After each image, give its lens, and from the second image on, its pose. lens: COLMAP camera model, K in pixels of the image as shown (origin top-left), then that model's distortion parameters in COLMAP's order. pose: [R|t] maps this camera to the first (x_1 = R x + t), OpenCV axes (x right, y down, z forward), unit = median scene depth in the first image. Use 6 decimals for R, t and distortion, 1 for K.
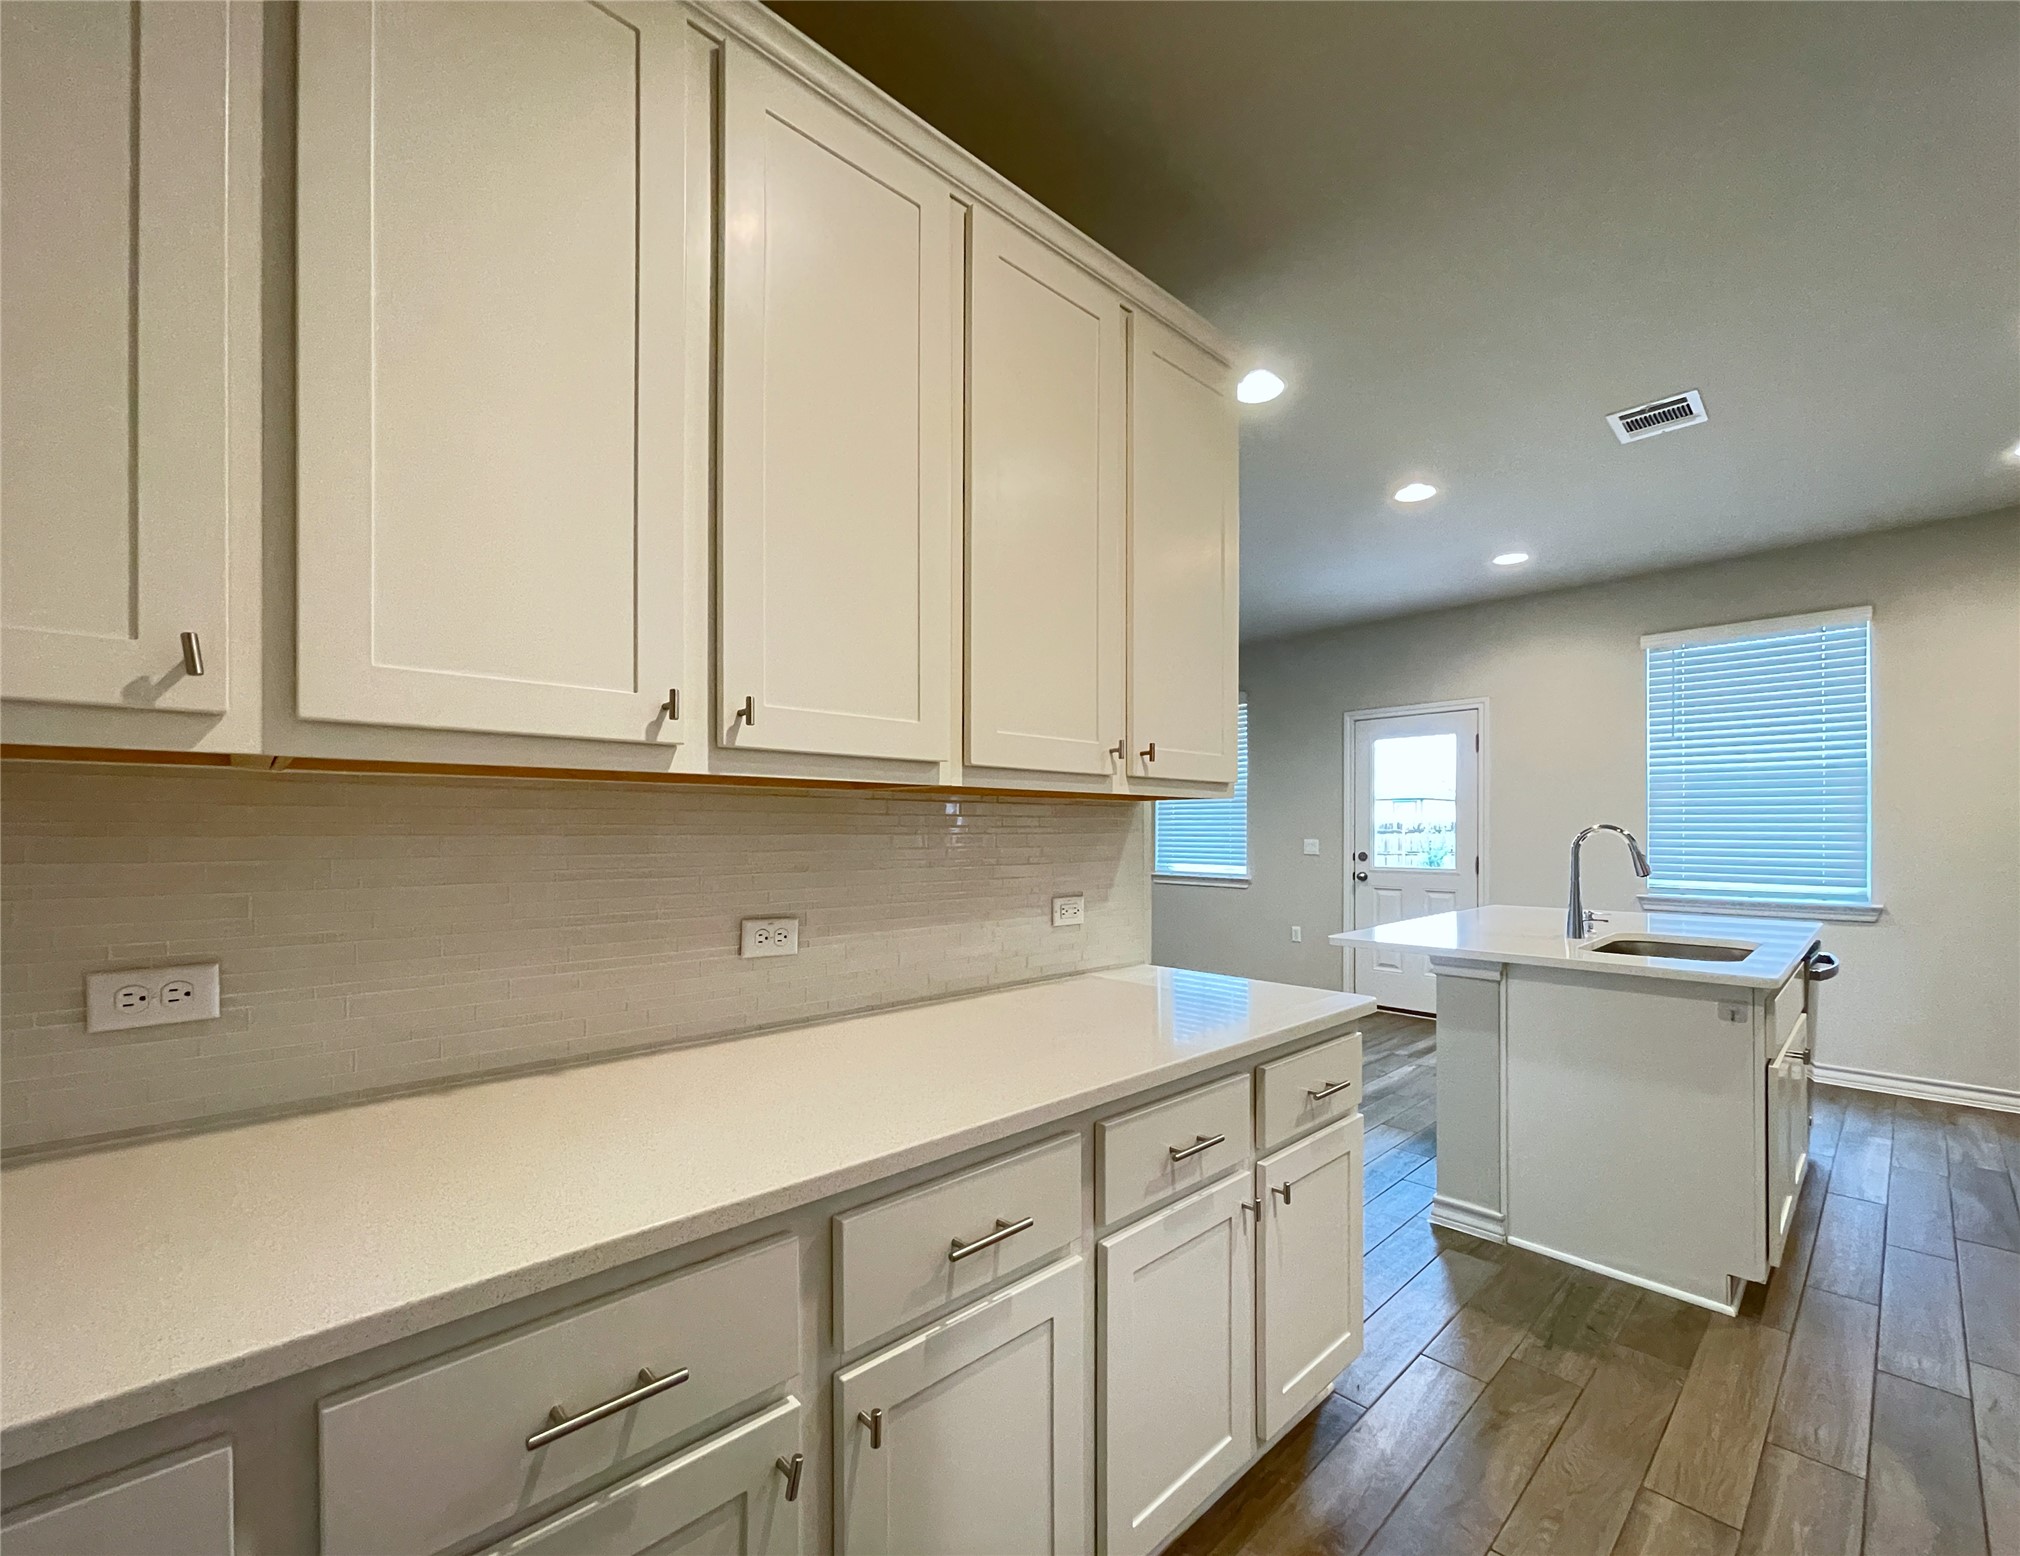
lens RADIAL K [[838.3, 0, 994.8], [0, 838.3, 833.5], [0, 0, 1]] dist [0.002308, -0.001341]
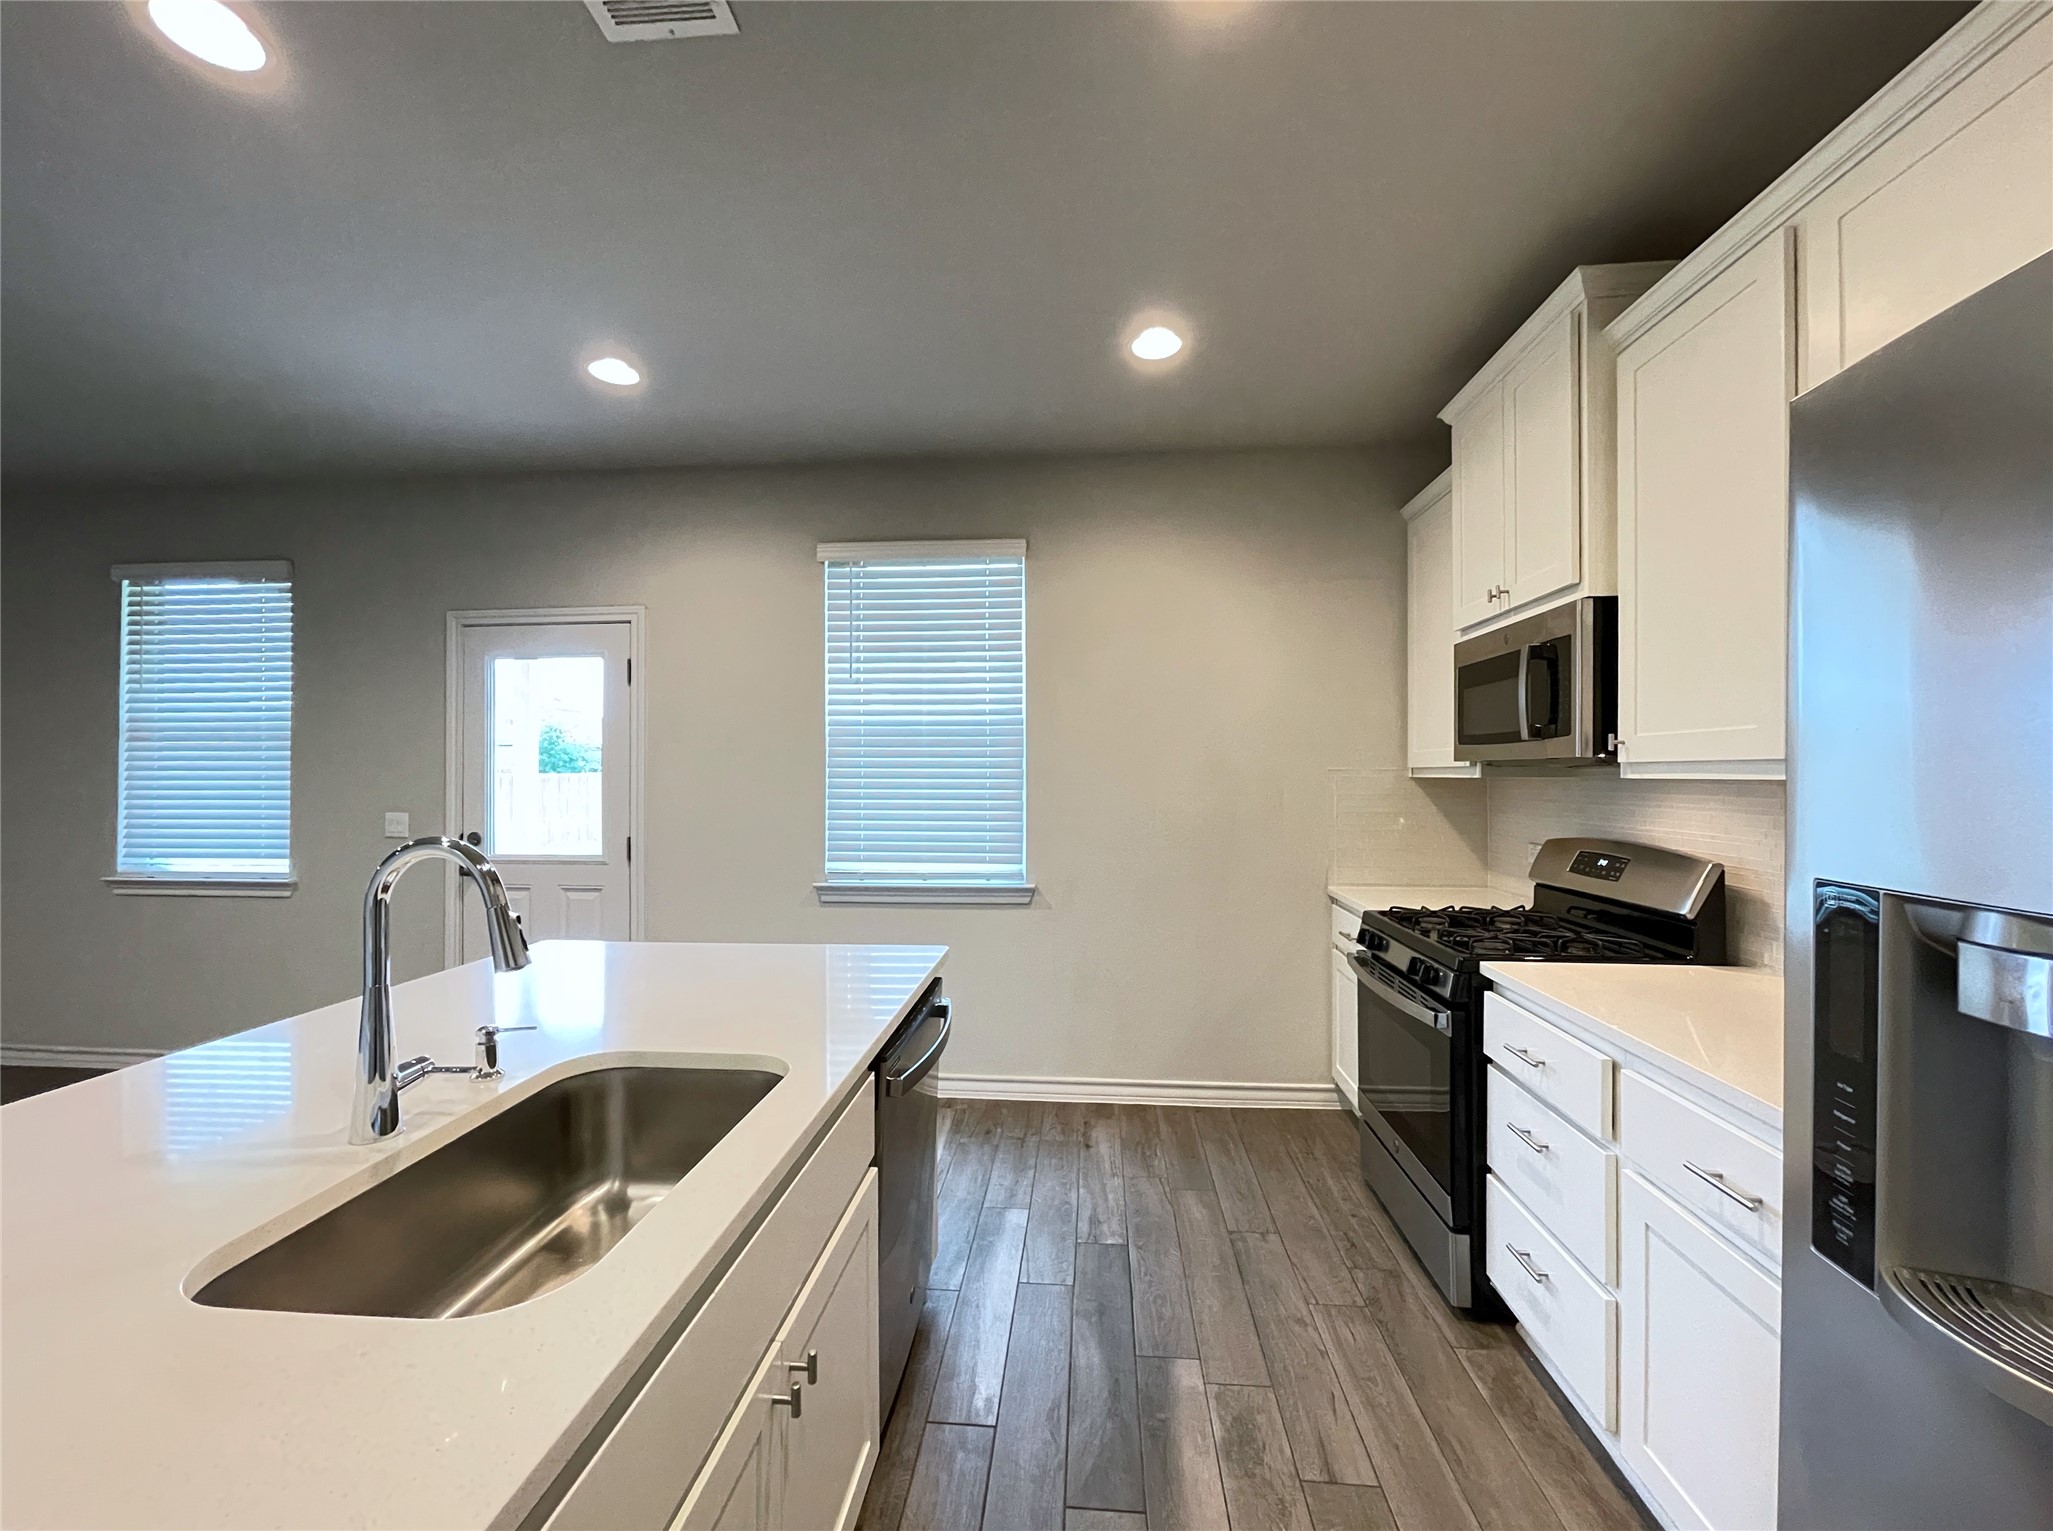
lens RADIAL K [[841.9, 0, 1014.7], [0, 841.9, 769.7], [0, 0, 1]] dist [-0.000502, -0.000736]
pose [[0.742127, 0.007183, 0.670221, 0.396794], [0.003637, 0.999885, -0.014743, -0.017919], [-0.670249, 0.013379, 0.742015, 0.317211]]
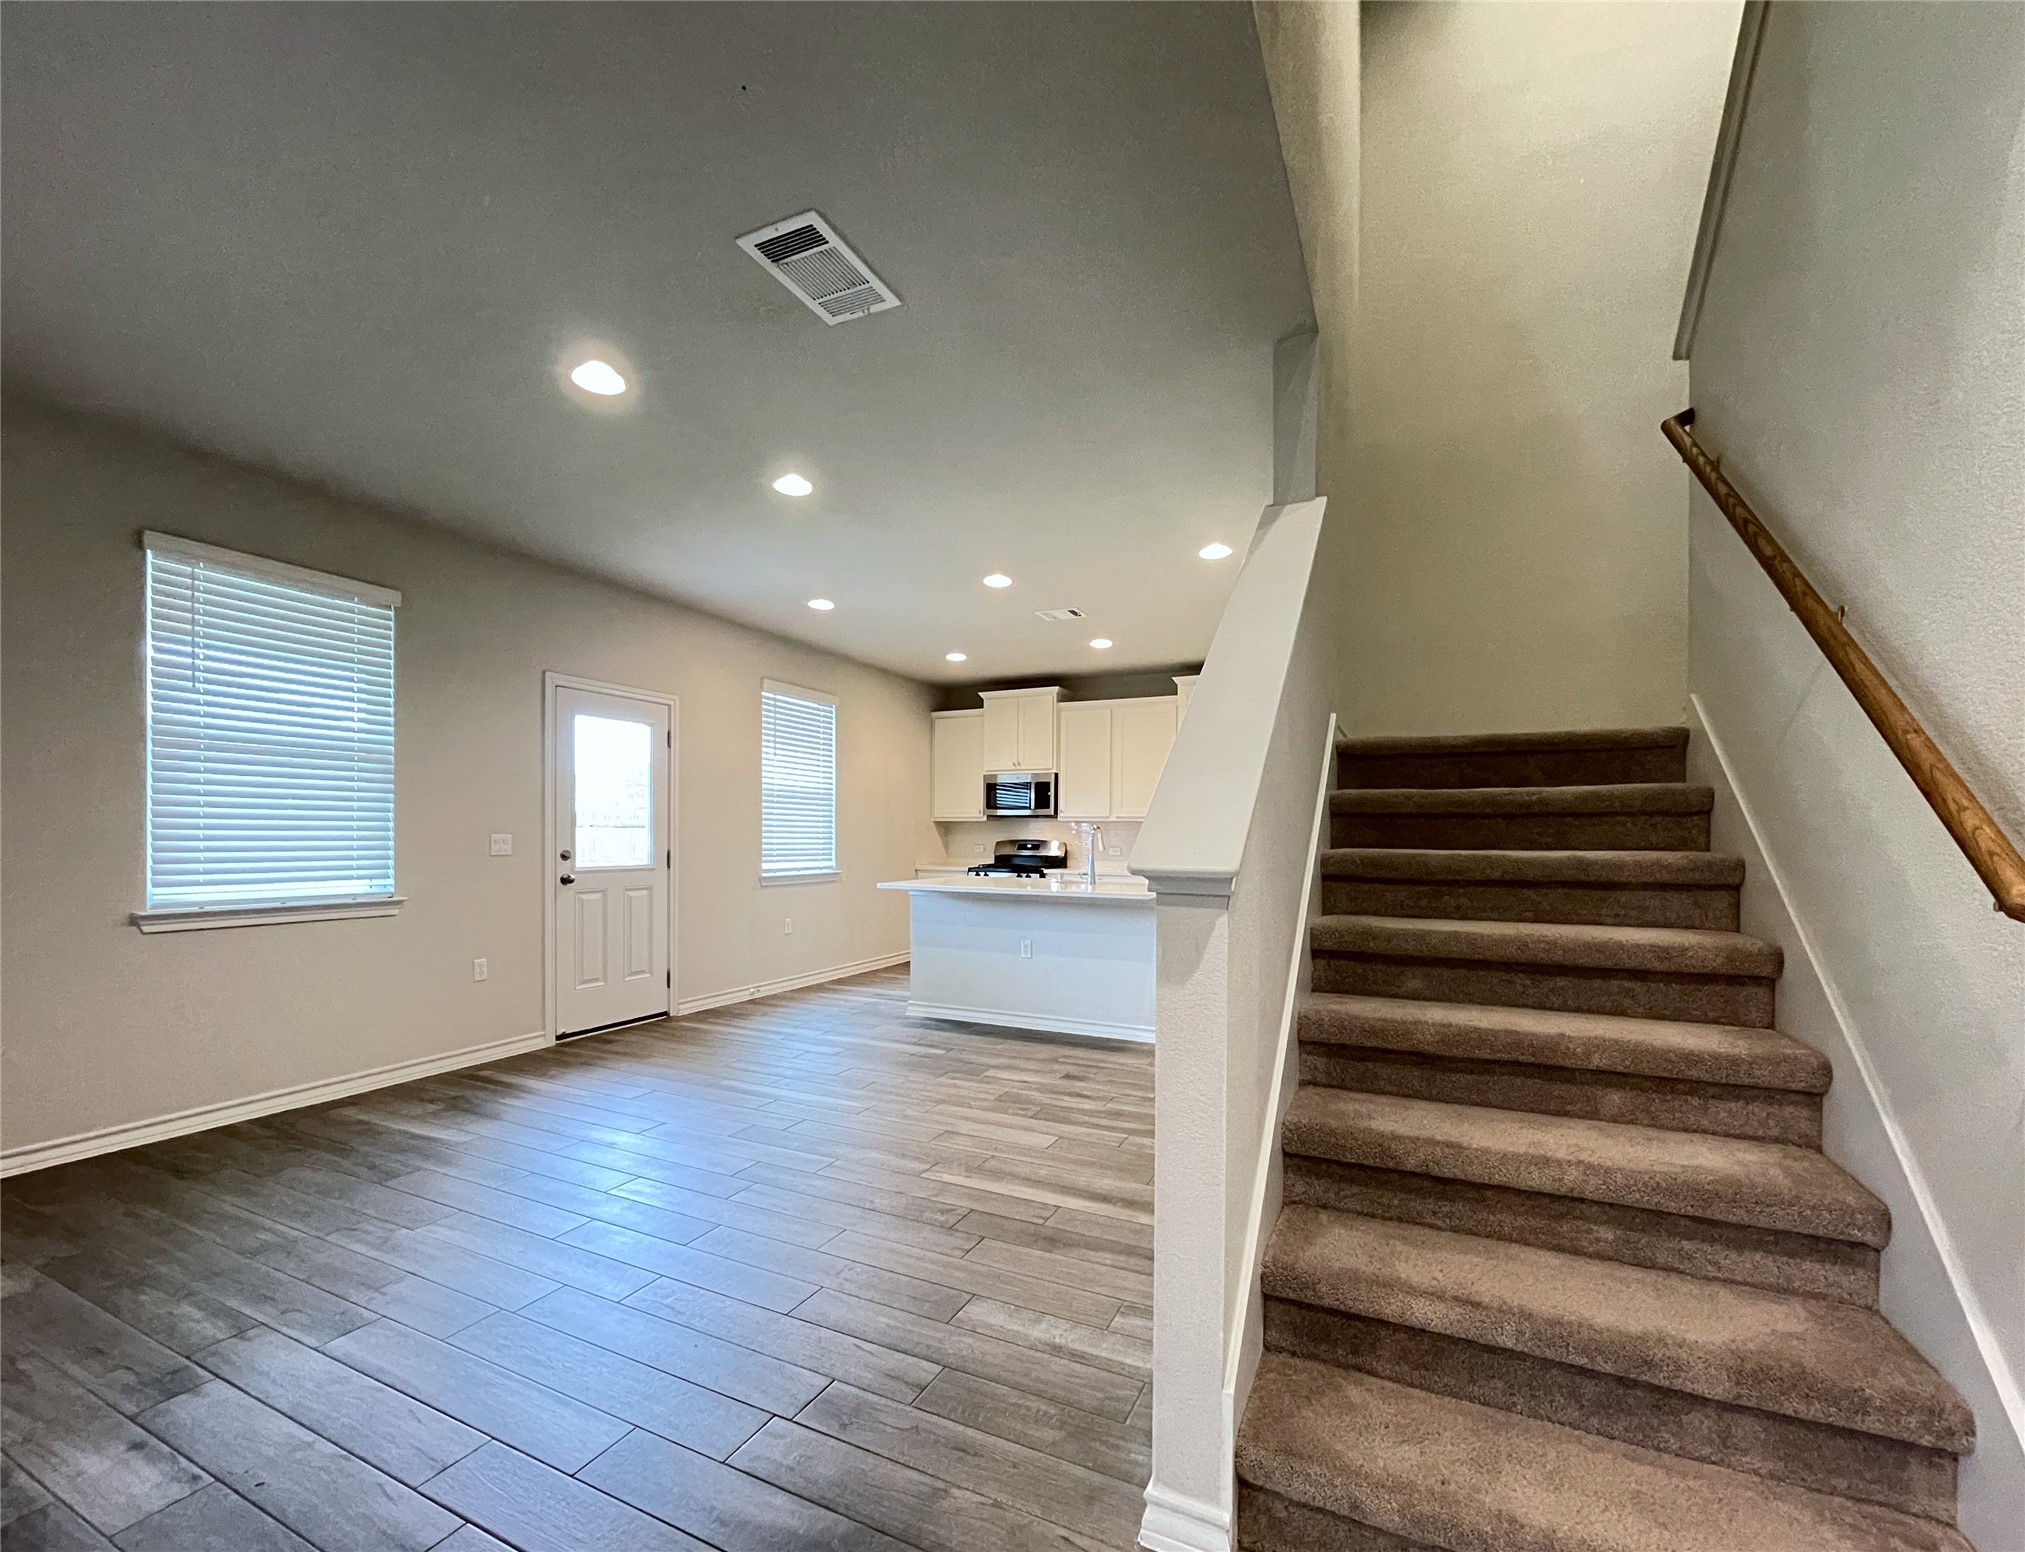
lens RADIAL K [[840.4, 0, 1003.6], [0, 840.4, 834.8], [0, 0, 1]] dist [0.002308, -0.001341]
pose [[-0.365454, 0.002526, 0.930826, -0.601879], [0.001672, 0.999996, -0.002057, 0.013237], [-0.930828, 0.000805, -0.365457, 1.144487]]
